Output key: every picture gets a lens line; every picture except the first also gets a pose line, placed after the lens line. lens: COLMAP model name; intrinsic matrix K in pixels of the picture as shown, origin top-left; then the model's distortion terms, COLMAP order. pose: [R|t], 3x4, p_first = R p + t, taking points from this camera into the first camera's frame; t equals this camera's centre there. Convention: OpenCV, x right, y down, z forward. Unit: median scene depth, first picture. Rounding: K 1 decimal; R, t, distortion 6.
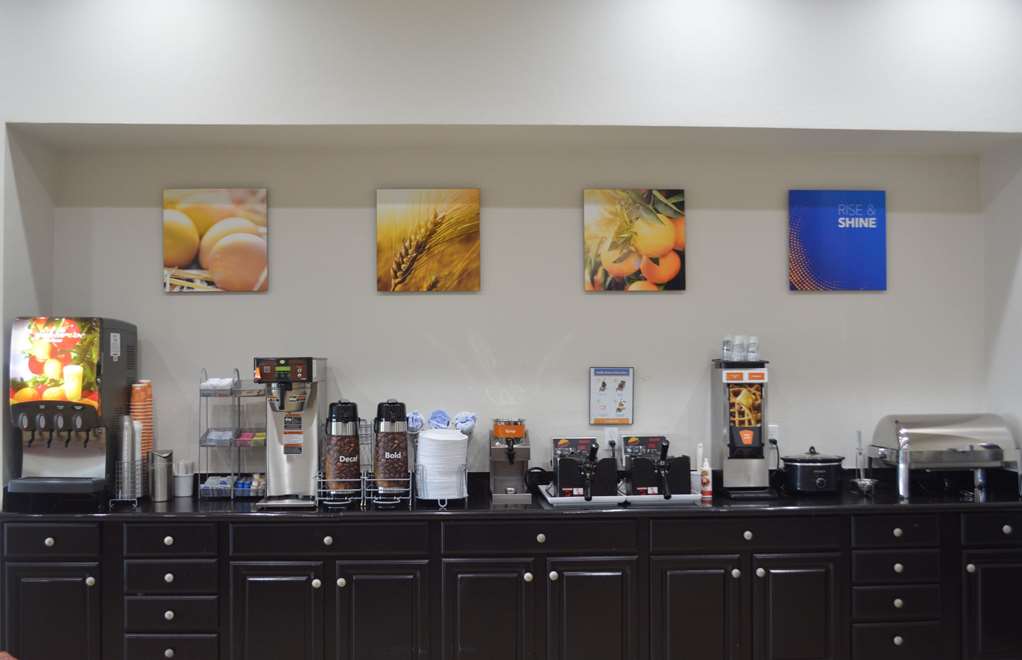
lens RADIAL K [[1116.4, 0, 511.0], [0, 1116.4, 330.0], [0, 0, 1]] dist [-0.060460, -0.010968]
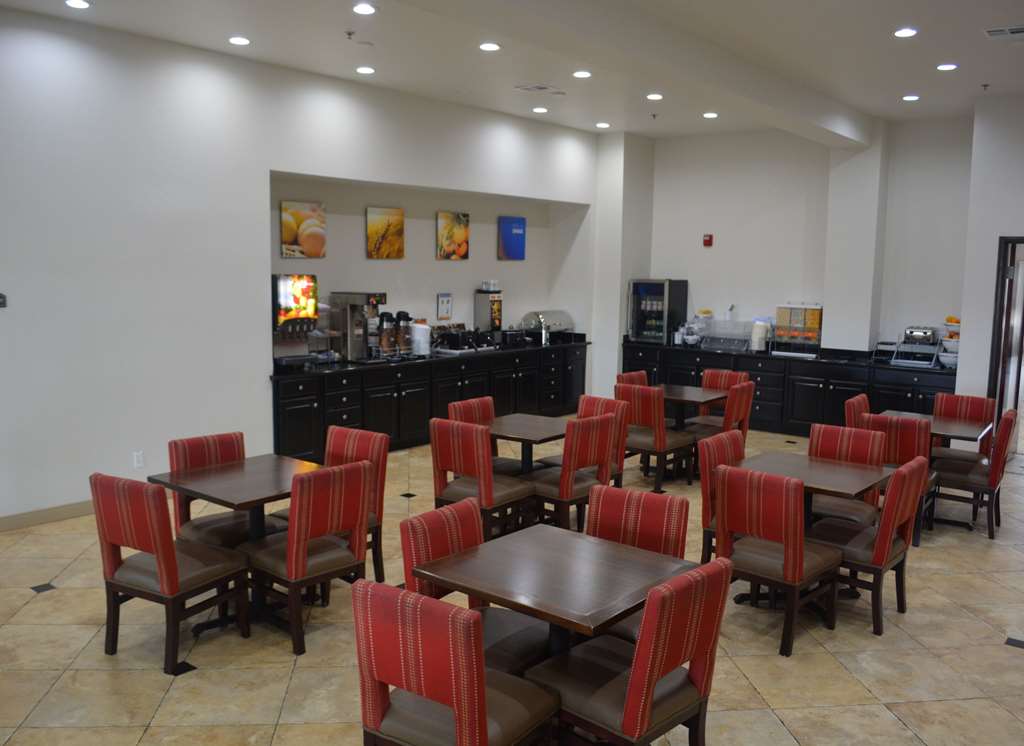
lens RADIAL K [[943.7, 0, 512.0], [0, 943.7, 373.0], [0, 0, 1]] dist [0.004633, 0.001099]
pose [[0.659136, -0.077136, 0.748057, -1.261957], [-0.039514, 0.989799, 0.136881, -0.073731], [-0.750985, -0.119782, 0.649364, -0.351060]]
